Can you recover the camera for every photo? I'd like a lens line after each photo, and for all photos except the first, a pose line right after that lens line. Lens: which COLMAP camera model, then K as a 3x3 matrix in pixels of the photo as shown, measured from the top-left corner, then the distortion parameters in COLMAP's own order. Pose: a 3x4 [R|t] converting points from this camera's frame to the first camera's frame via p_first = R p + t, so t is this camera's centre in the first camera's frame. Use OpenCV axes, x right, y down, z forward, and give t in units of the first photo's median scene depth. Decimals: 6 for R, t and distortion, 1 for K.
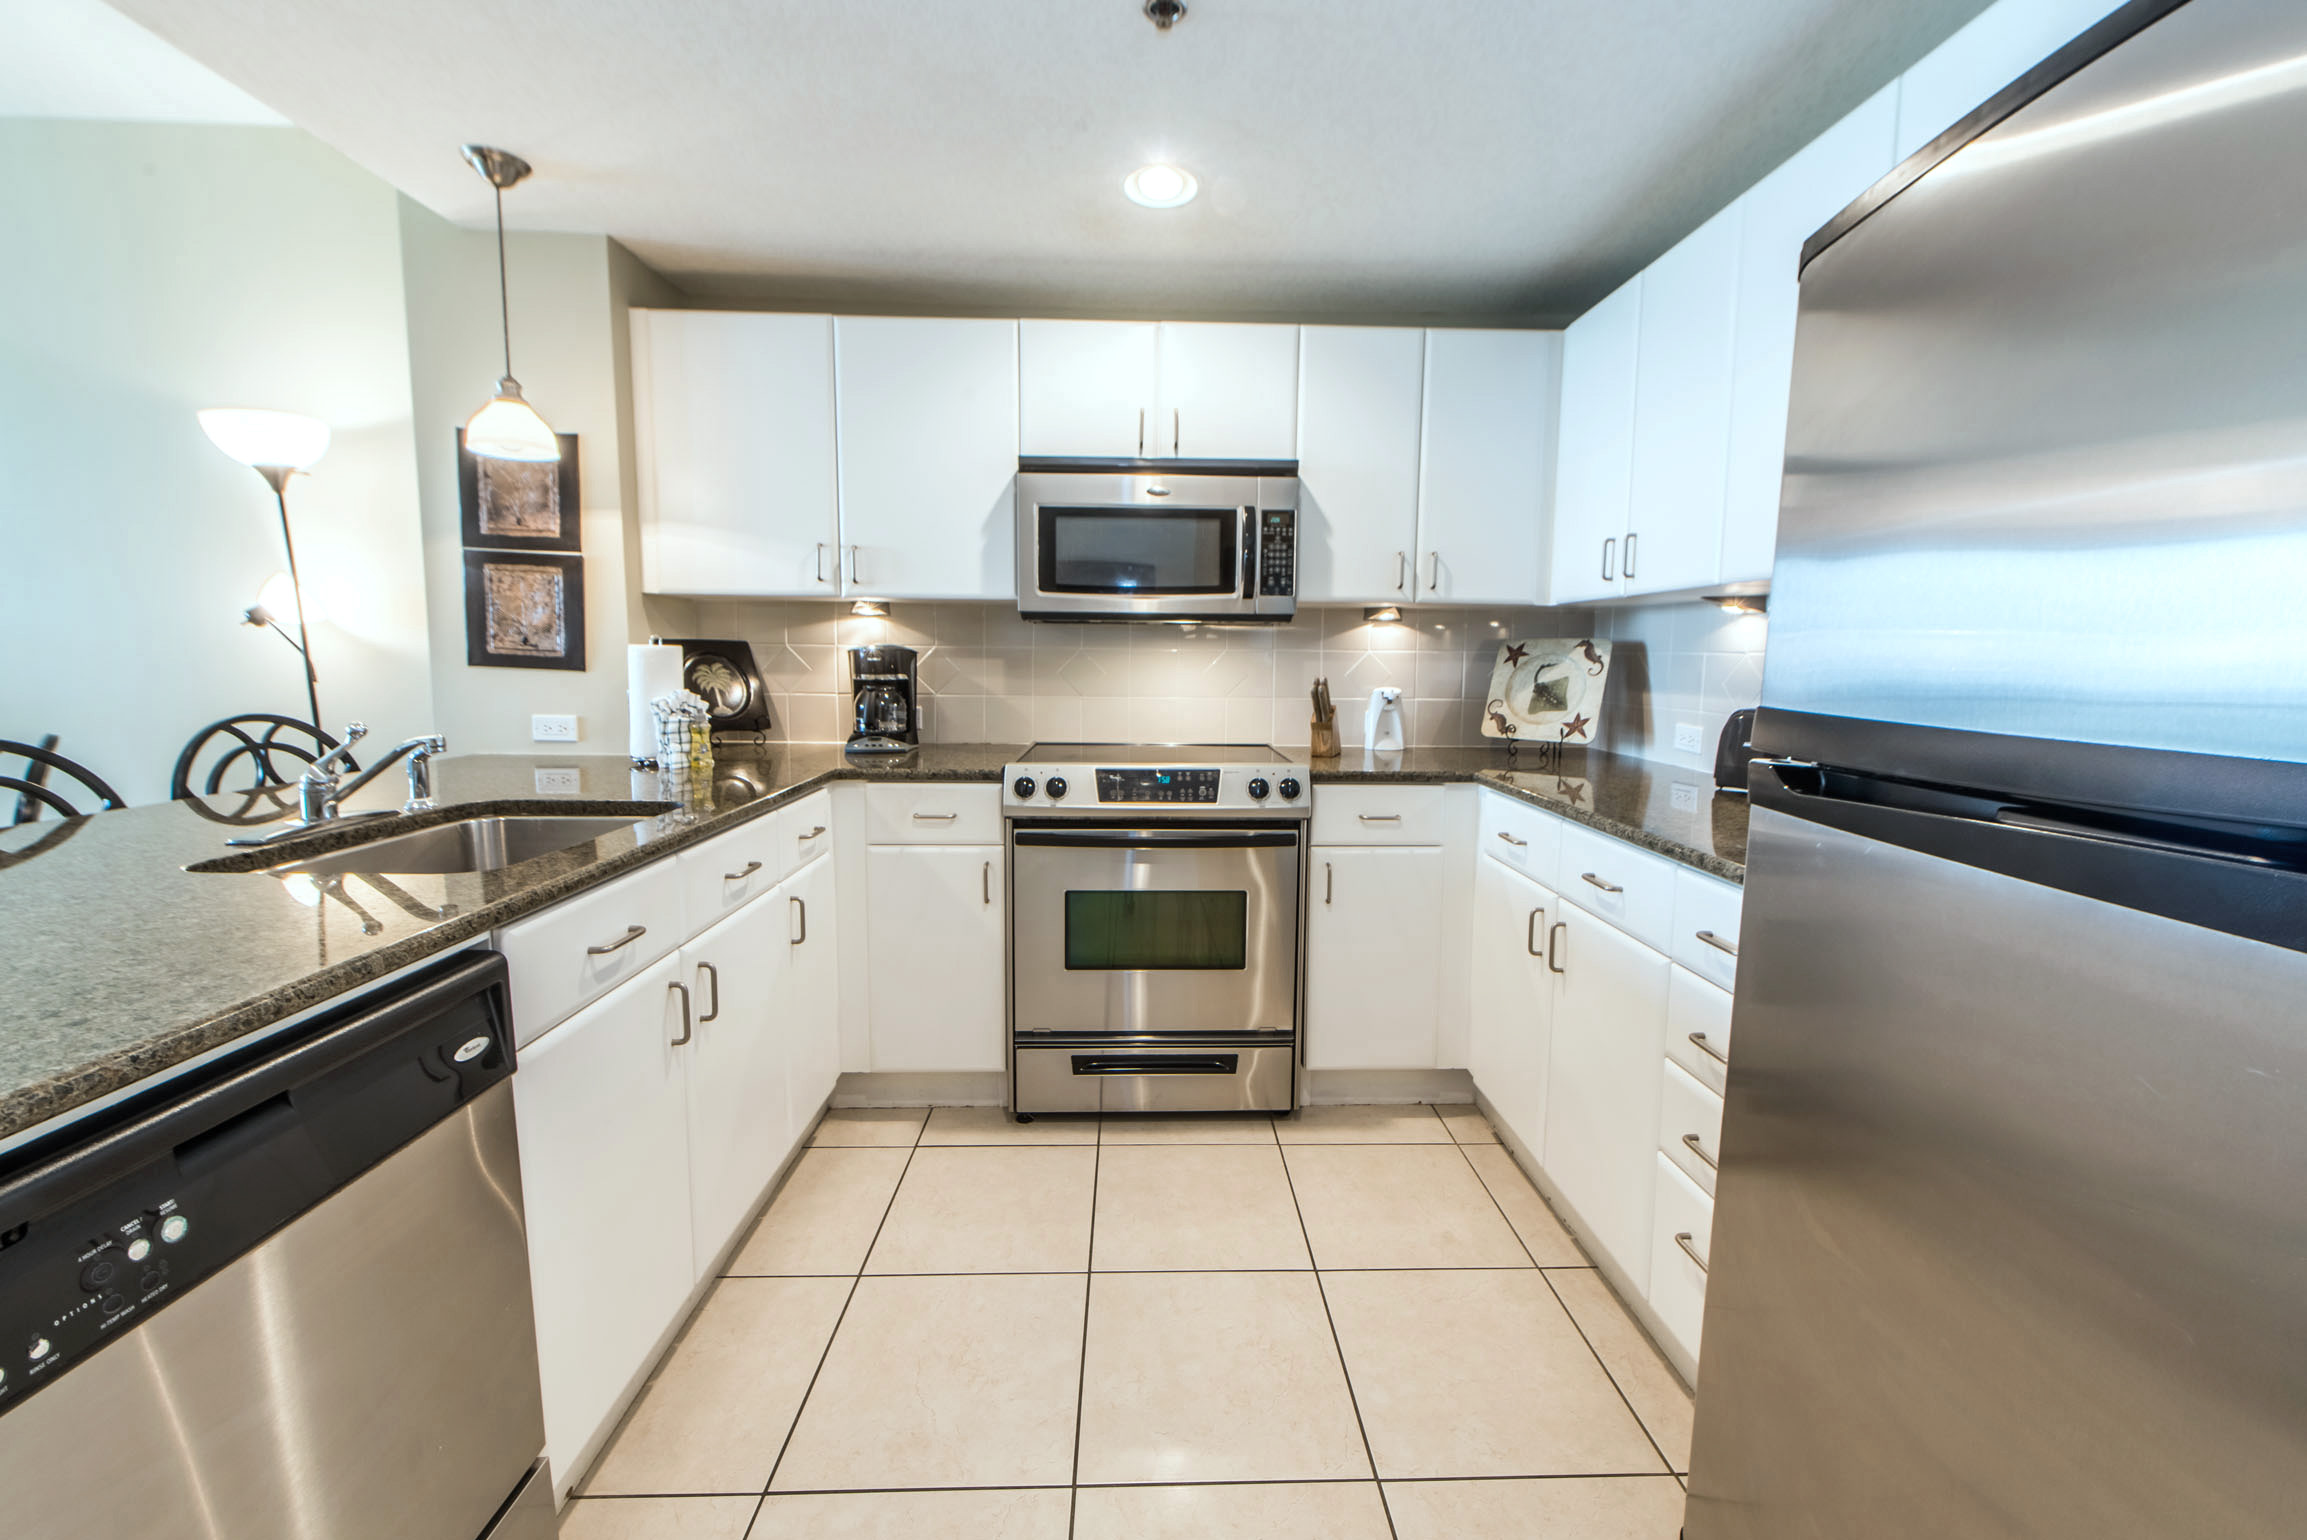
lens RADIAL K [[888.2, 0, 1165.3], [0, 888.2, 738.7], [0, 0, 1]] dist [0.000496, -0.000130]
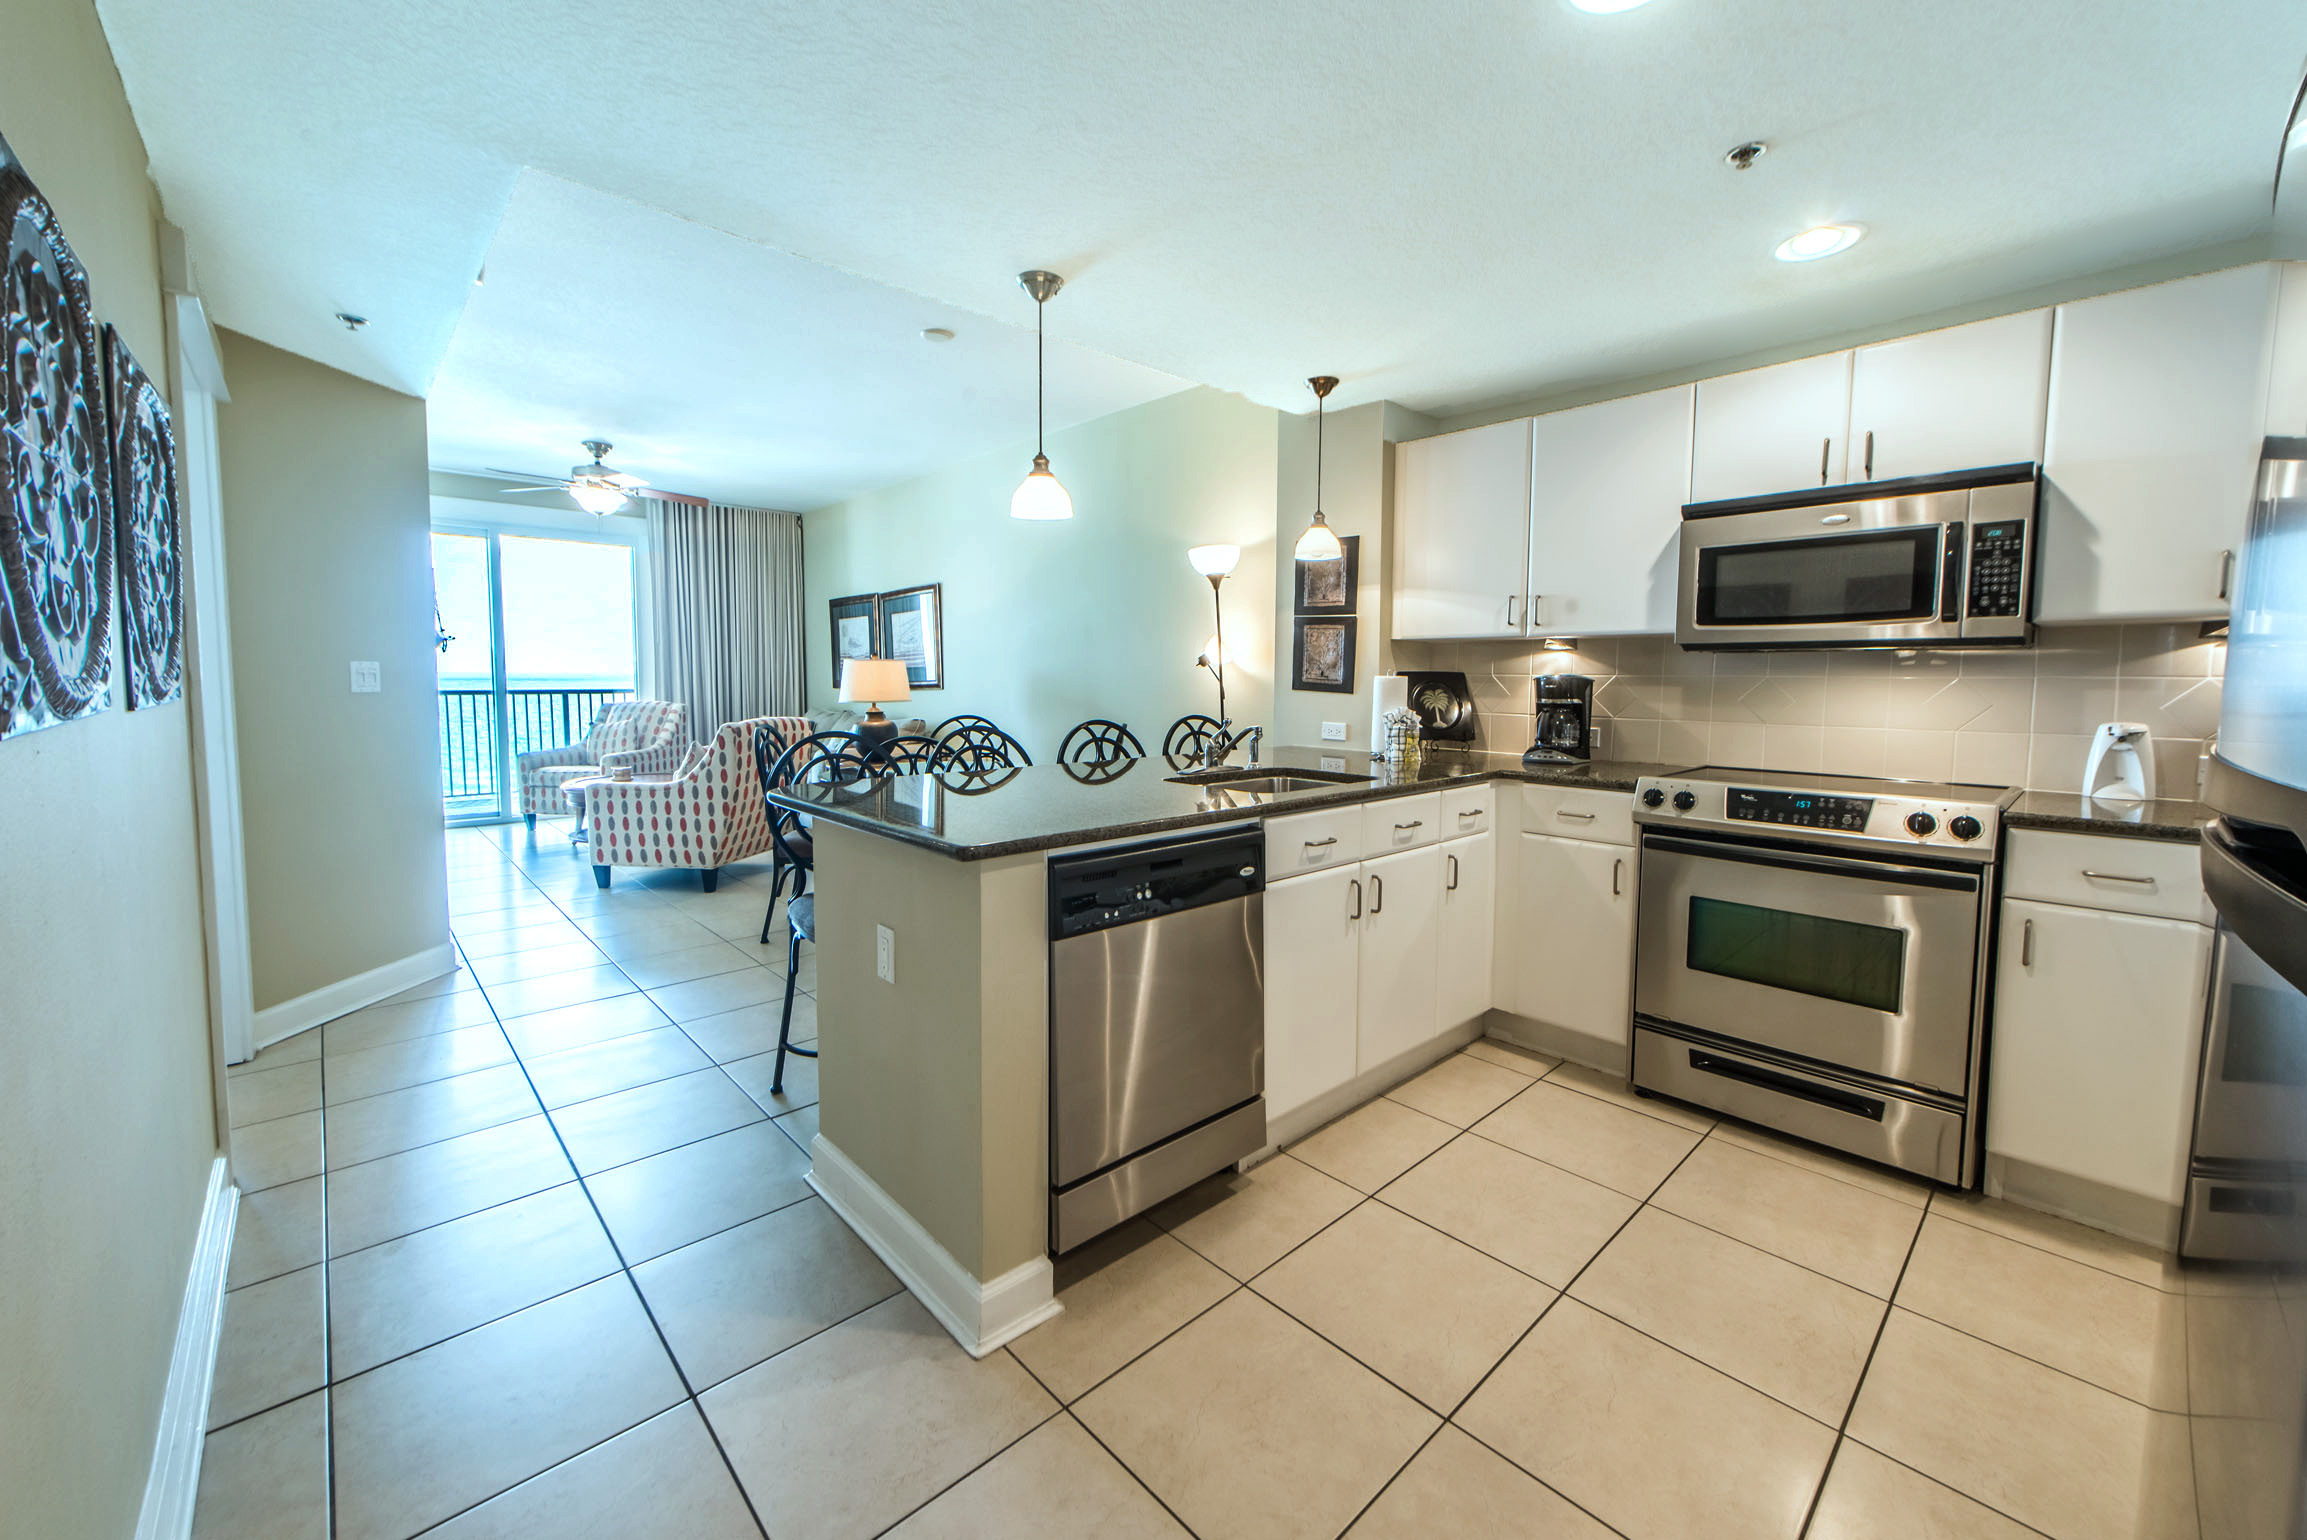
lens RADIAL K [[888.2, 0, 1165.3], [0, 888.2, 738.7], [0, 0, 1]] dist [0.000496, -0.000130]
pose [[0.662343, 0.046843, -0.747735, 0.261453], [-0.071739, 0.997423, -0.001061, 0.023776], [0.745758, 0.054344, 0.663997, -0.222598]]
